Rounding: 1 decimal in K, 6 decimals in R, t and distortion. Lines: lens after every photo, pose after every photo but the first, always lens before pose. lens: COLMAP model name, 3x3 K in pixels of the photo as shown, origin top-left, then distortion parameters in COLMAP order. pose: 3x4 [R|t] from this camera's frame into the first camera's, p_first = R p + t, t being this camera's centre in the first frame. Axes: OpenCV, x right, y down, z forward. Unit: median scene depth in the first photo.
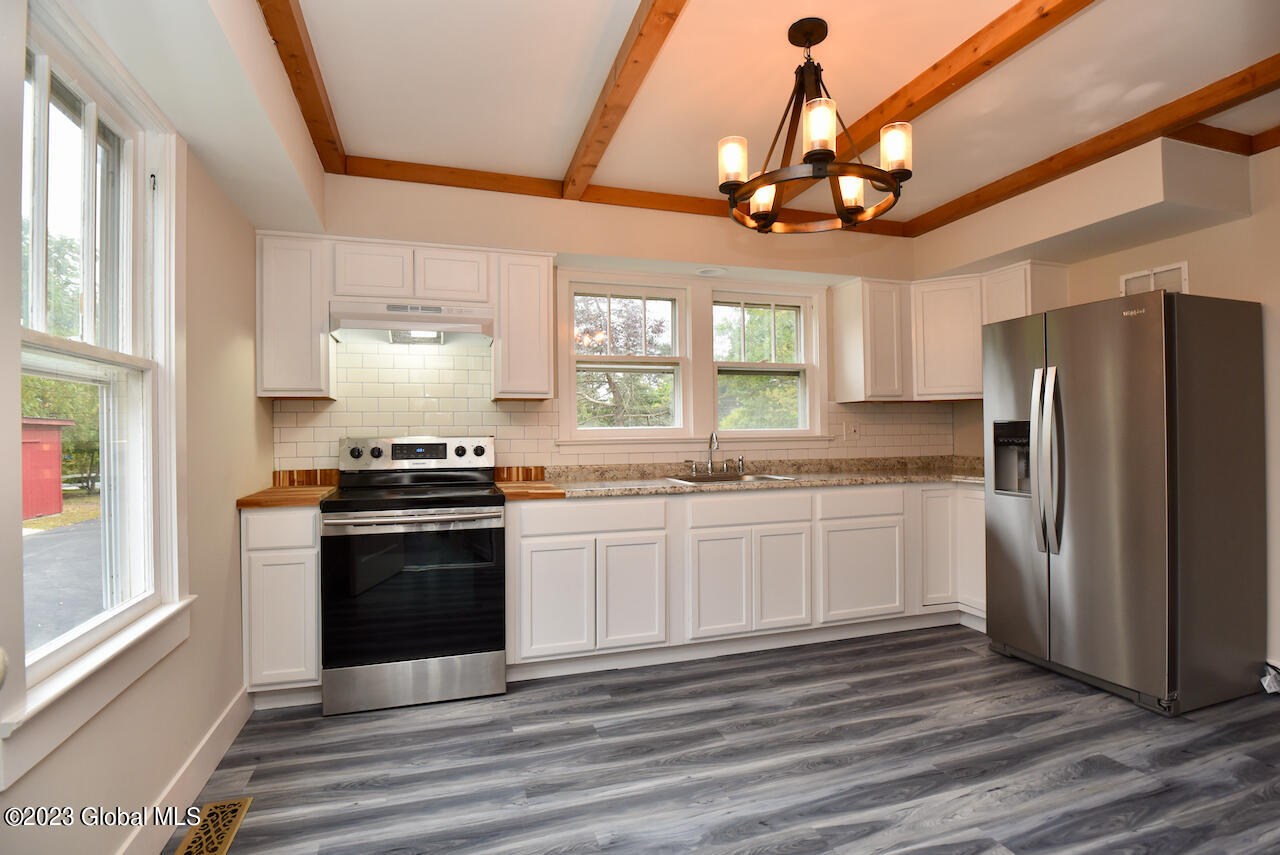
lens RADIAL K [[624.8, 0, 644.3], [0, 624.8, 426.7], [0, 0, 1]] dist [-0.020062, -0.006898]
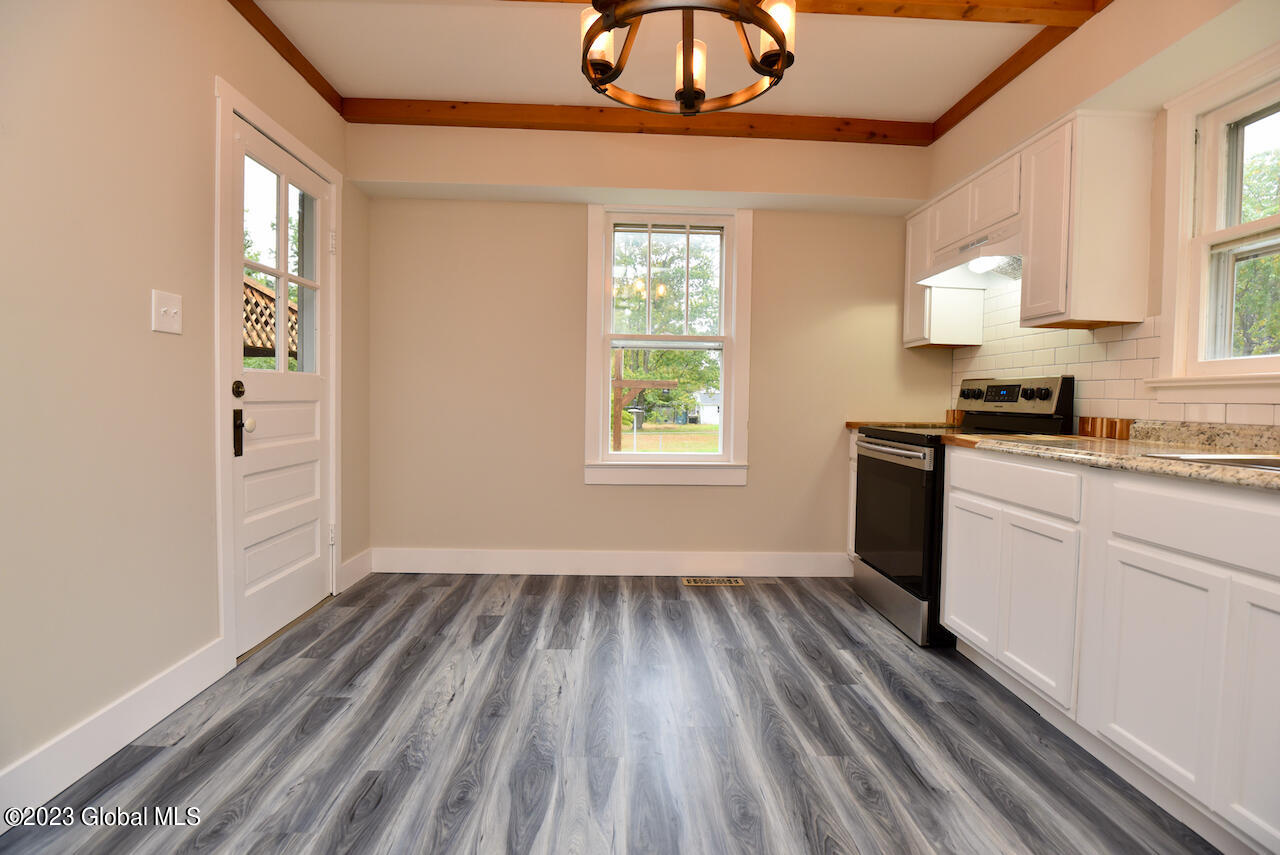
lens RADIAL K [[624.8, 0, 644.3], [0, 624.8, 426.7], [0, 0, 1]] dist [-0.020062, -0.006898]
pose [[-0.273715, 0.050523, -0.960483, 0.778413], [-0.002676, 0.998576, 0.053289, 0.047187], [0.961807, 0.017156, -0.273190, 0.849096]]
